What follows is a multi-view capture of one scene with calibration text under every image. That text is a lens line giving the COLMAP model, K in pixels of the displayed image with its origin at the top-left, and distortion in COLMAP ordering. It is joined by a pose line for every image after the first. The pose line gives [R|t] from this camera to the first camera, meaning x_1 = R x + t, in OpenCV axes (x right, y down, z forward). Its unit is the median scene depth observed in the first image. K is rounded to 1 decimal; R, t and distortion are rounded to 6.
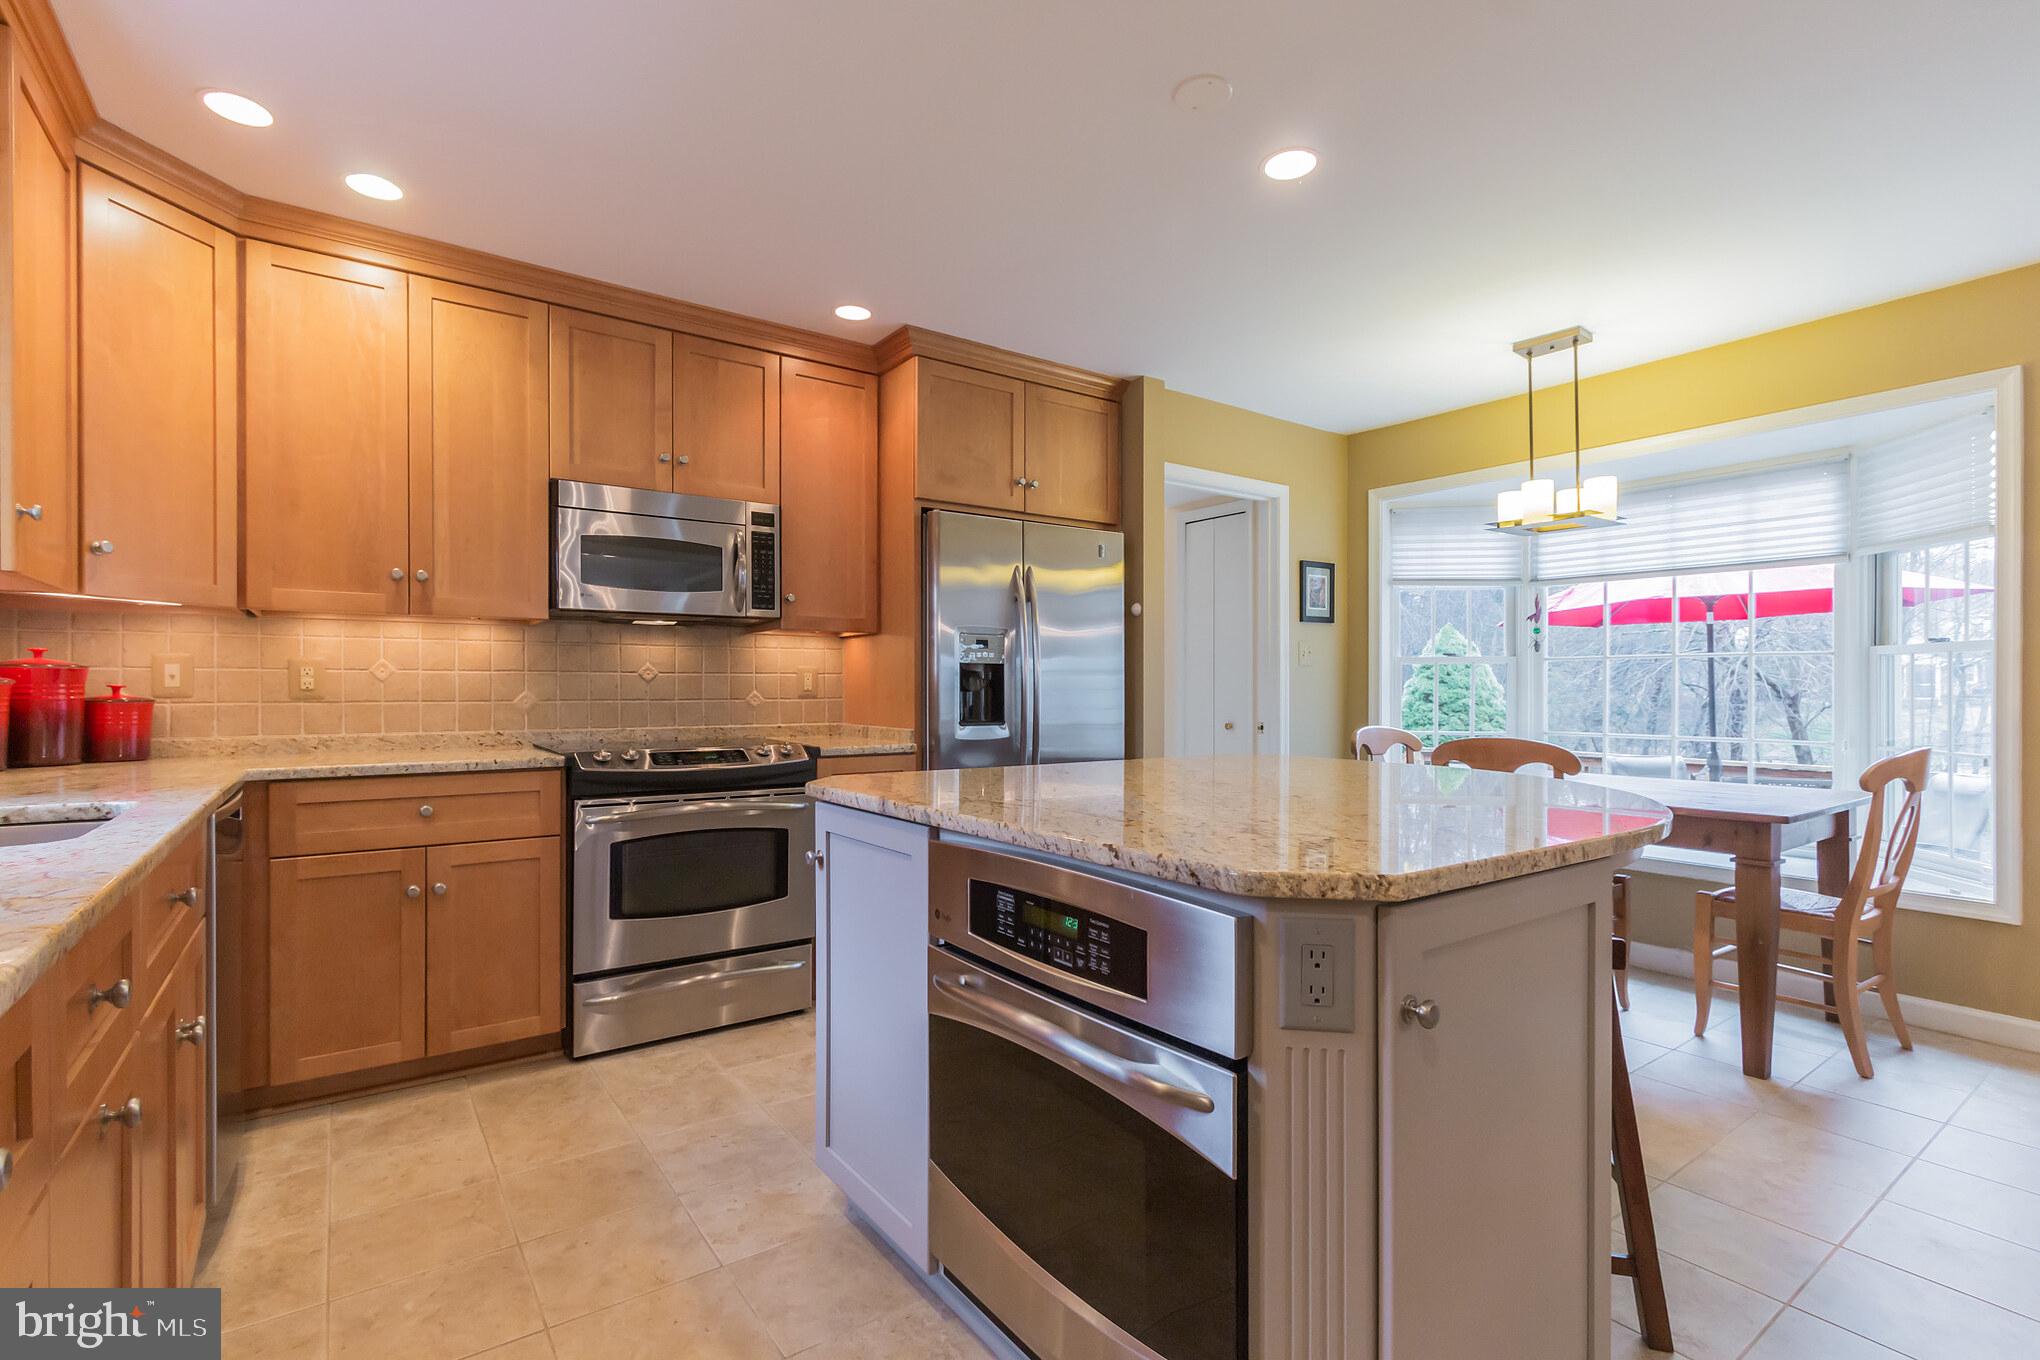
lens RADIAL K [[943.0, 0, 1027.6], [0, 943.0, 694.0], [0, 0, 1]] dist [-0.001490, -0.000485]
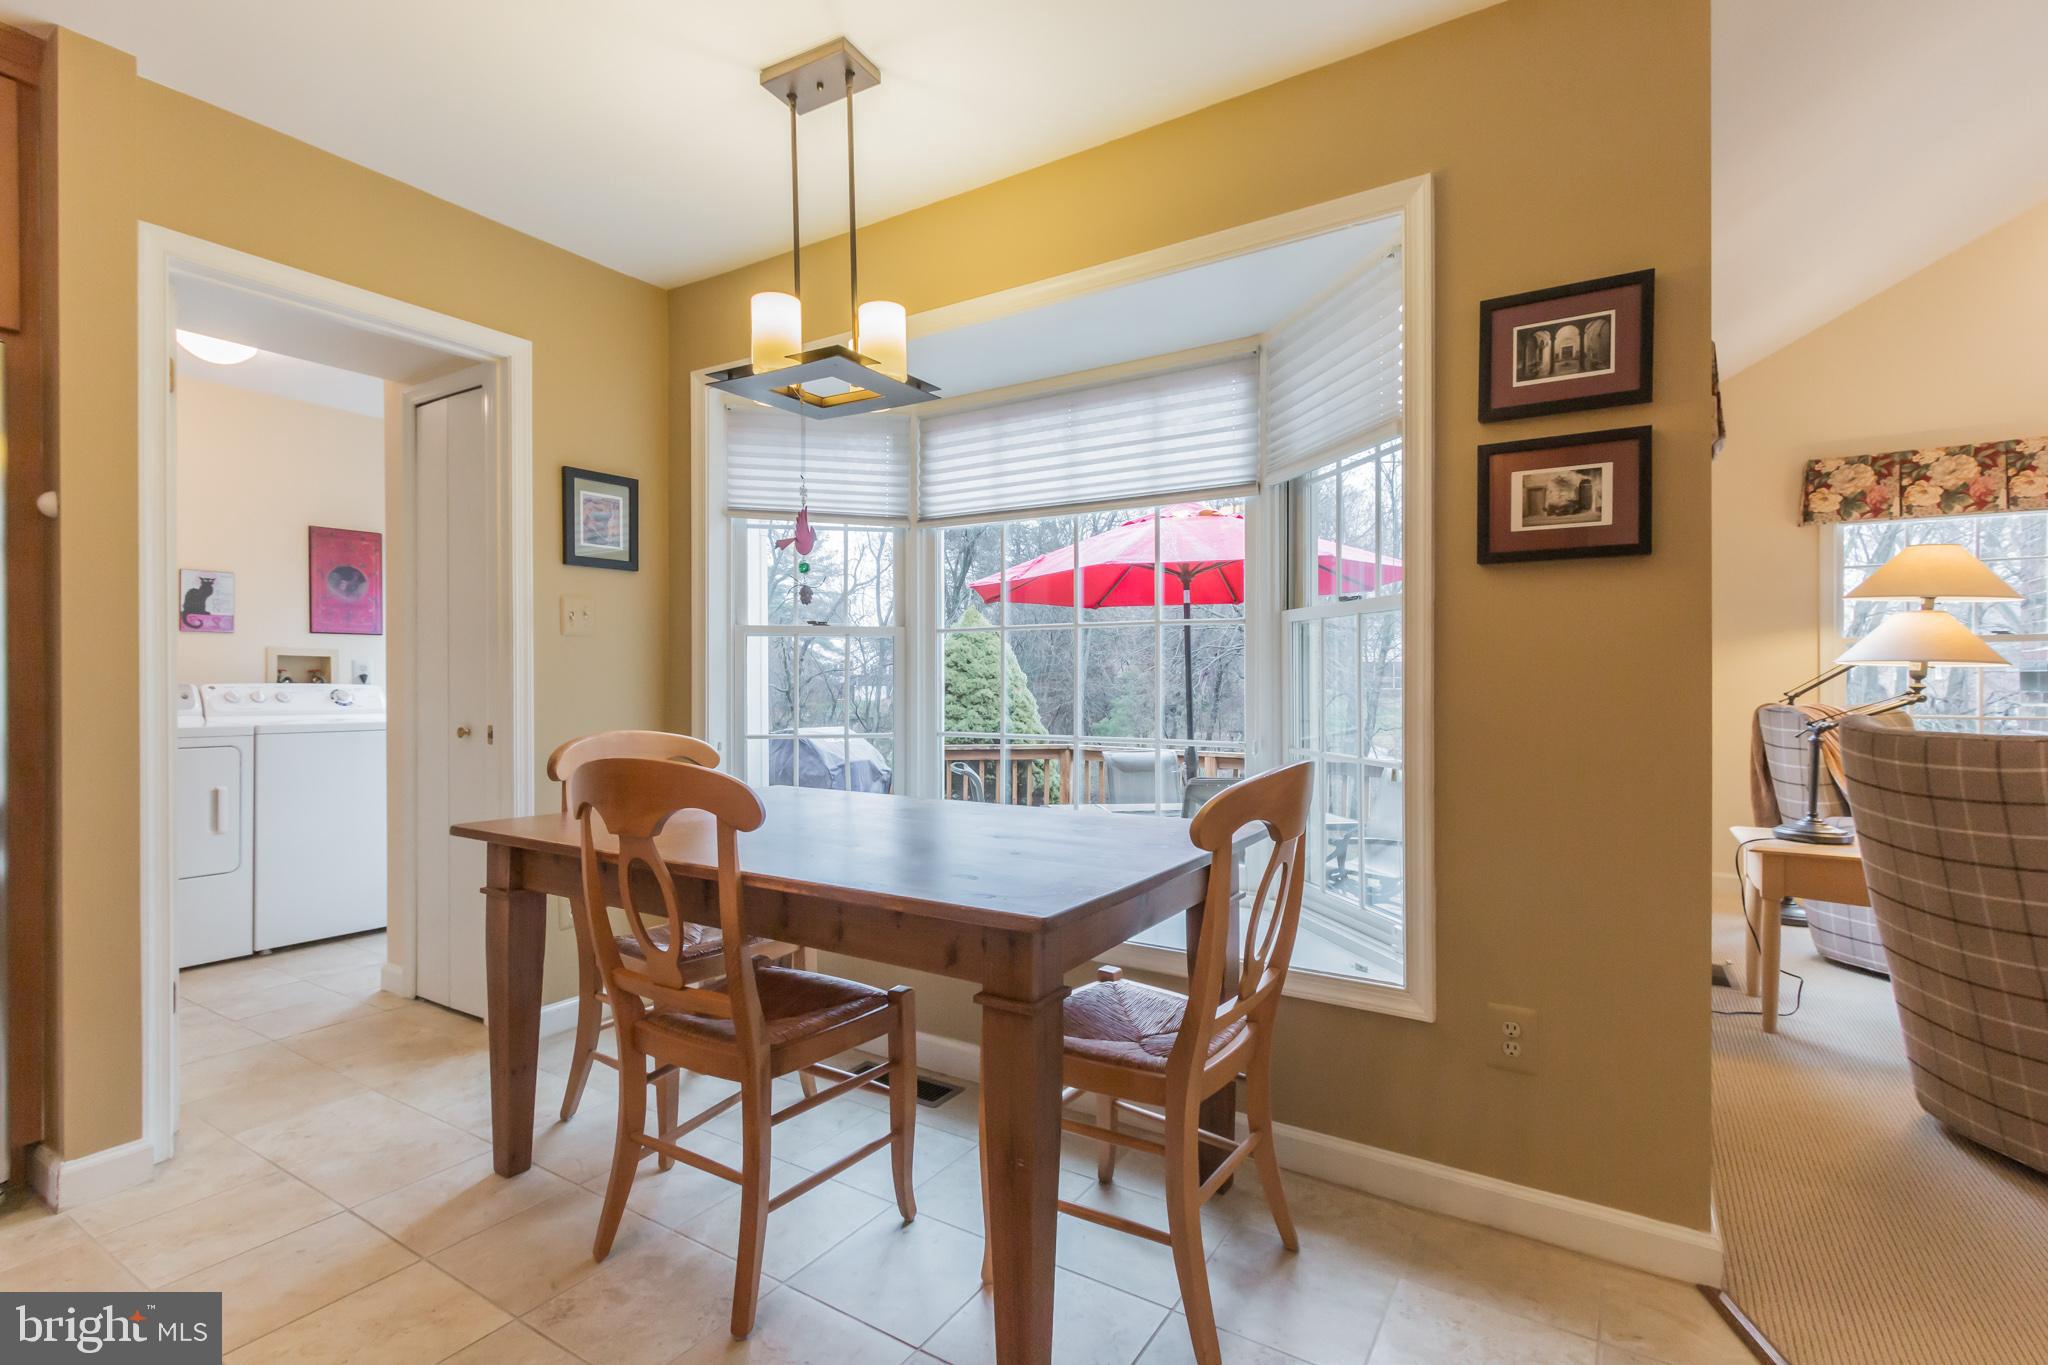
lens RADIAL K [[943.7, 0, 1014.8], [0, 943.7, 685.4], [0, 0, 1]] dist [0.003011, 0.000779]
pose [[0.934032, -0.002516, 0.357180, 0.444493], [0.003322, 0.999993, -0.001644, 0.007468], [-0.357173, 0.002722, 0.934034, 0.395095]]
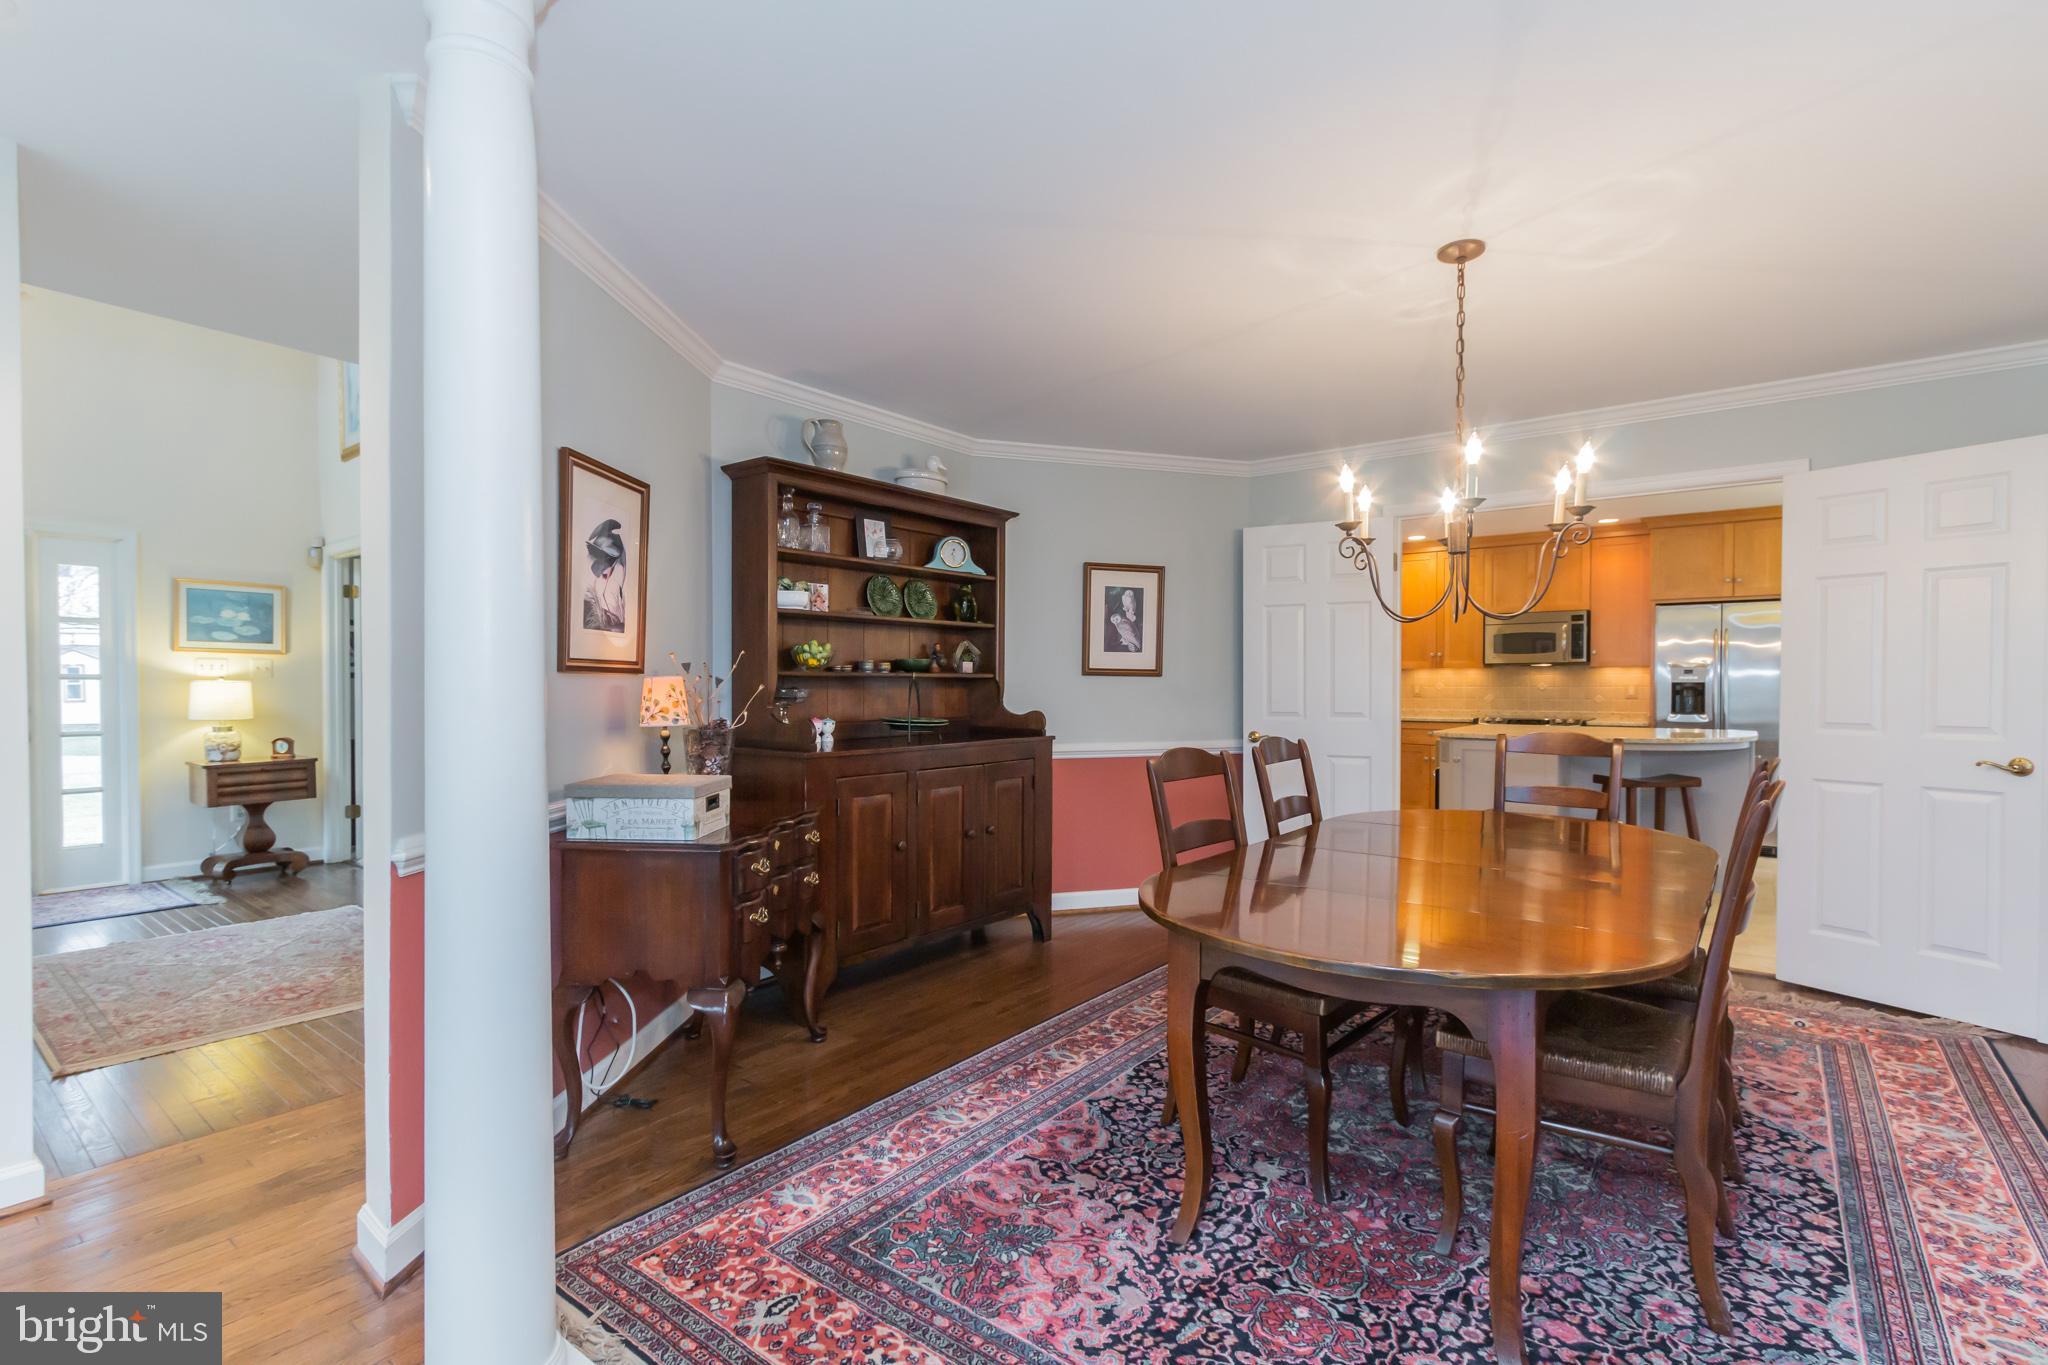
lens RADIAL K [[943.7, 0, 1016.4], [0, 943.7, 687.4], [0, 0, 1]] dist [0.003011, 0.000779]
pose [[0.280425, 0.001730, -0.959874, 1.388558], [-0.003214, 0.999994, 0.000864, -0.018334], [0.959870, 0.002842, 0.280429, -0.832976]]
